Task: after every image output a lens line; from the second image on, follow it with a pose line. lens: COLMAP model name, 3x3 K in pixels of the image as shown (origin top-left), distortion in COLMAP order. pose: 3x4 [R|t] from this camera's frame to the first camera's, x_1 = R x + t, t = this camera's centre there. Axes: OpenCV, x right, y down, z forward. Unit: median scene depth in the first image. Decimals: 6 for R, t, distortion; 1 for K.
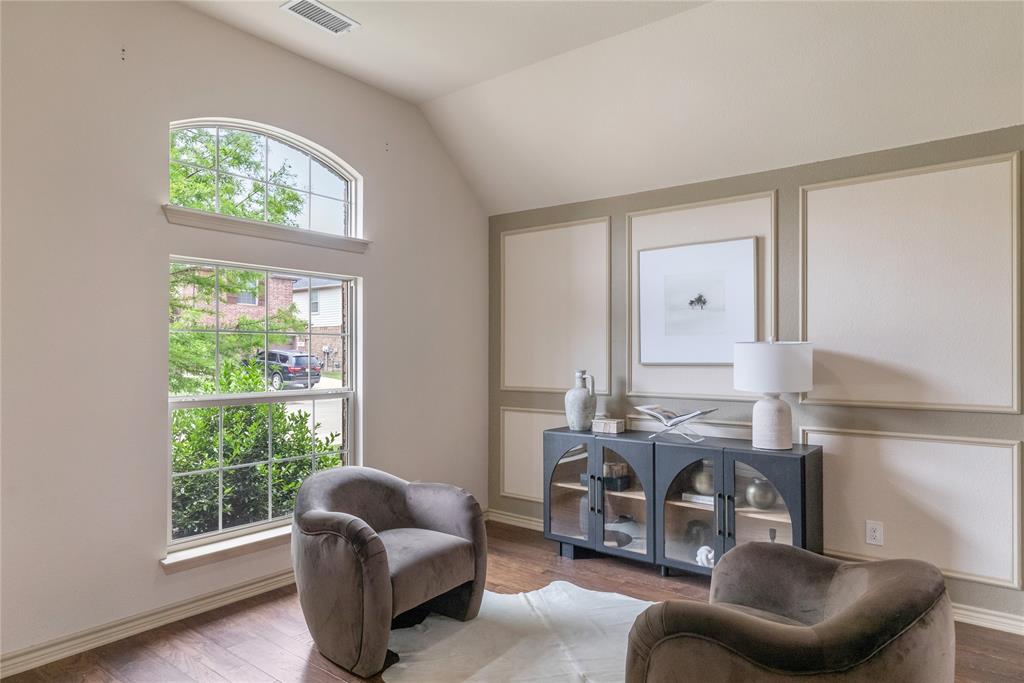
lens RADIAL K [[609.8, 0, 513.1], [0, 609.8, 356.0], [0, 0, 1]] dist [-0.001554, -0.002059]
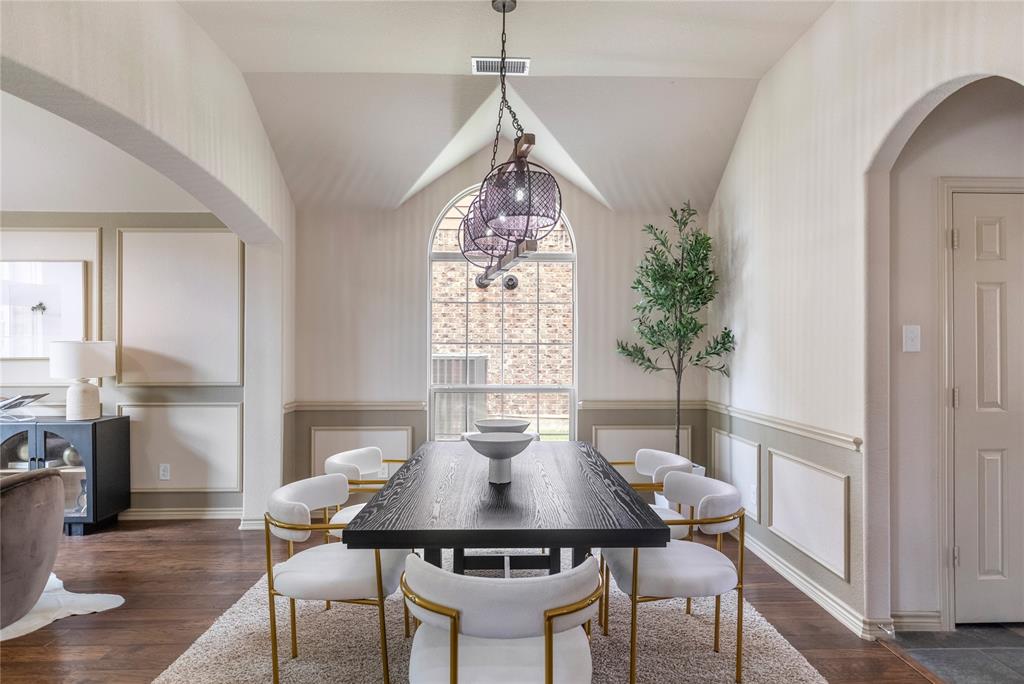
lens RADIAL K [[603.2, 0, 513.8], [0, 603.2, 346.2], [0, 0, 1]] dist [-0.003138, 0.000810]
pose [[0.773426, 0.003873, 0.633875, 0.296698], [0.003001, 0.999948, -0.009771, 0.003719], [-0.633879, 0.009459, 0.773374, -0.599820]]
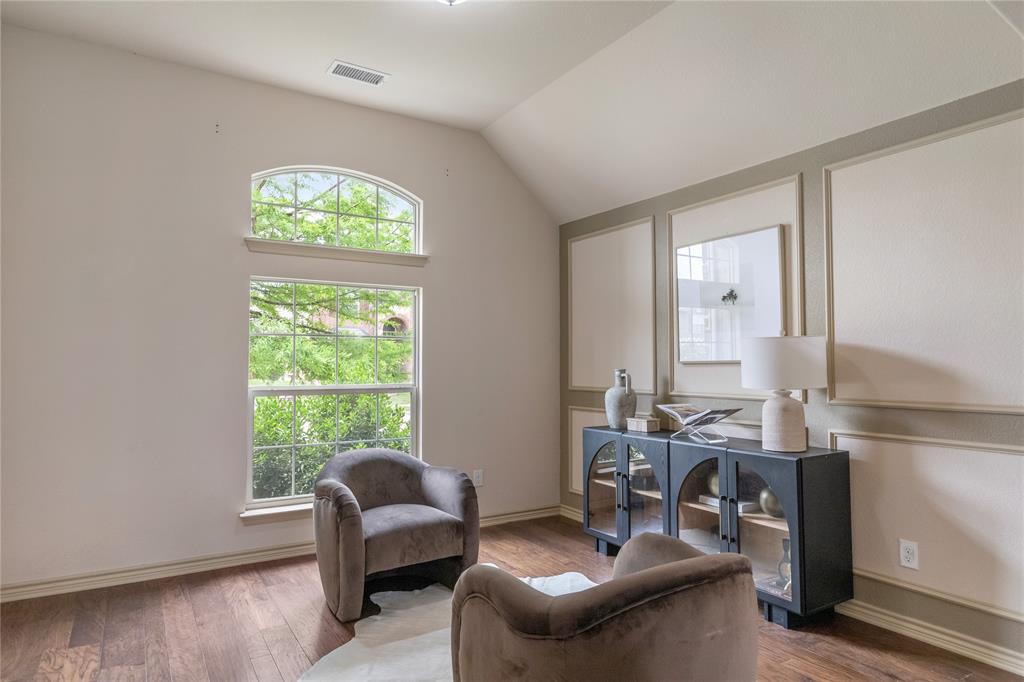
lens RADIAL K [[603.2, 0, 513.8], [0, 603.2, 345.2], [0, 0, 1]] dist [-0.003138, 0.000810]
pose [[0.939702, -0.012584, -0.341764, 0.332483], [0.000422, 0.999365, -0.035638, 0.022248], [0.341995, 0.033345, 0.939110, -0.003372]]
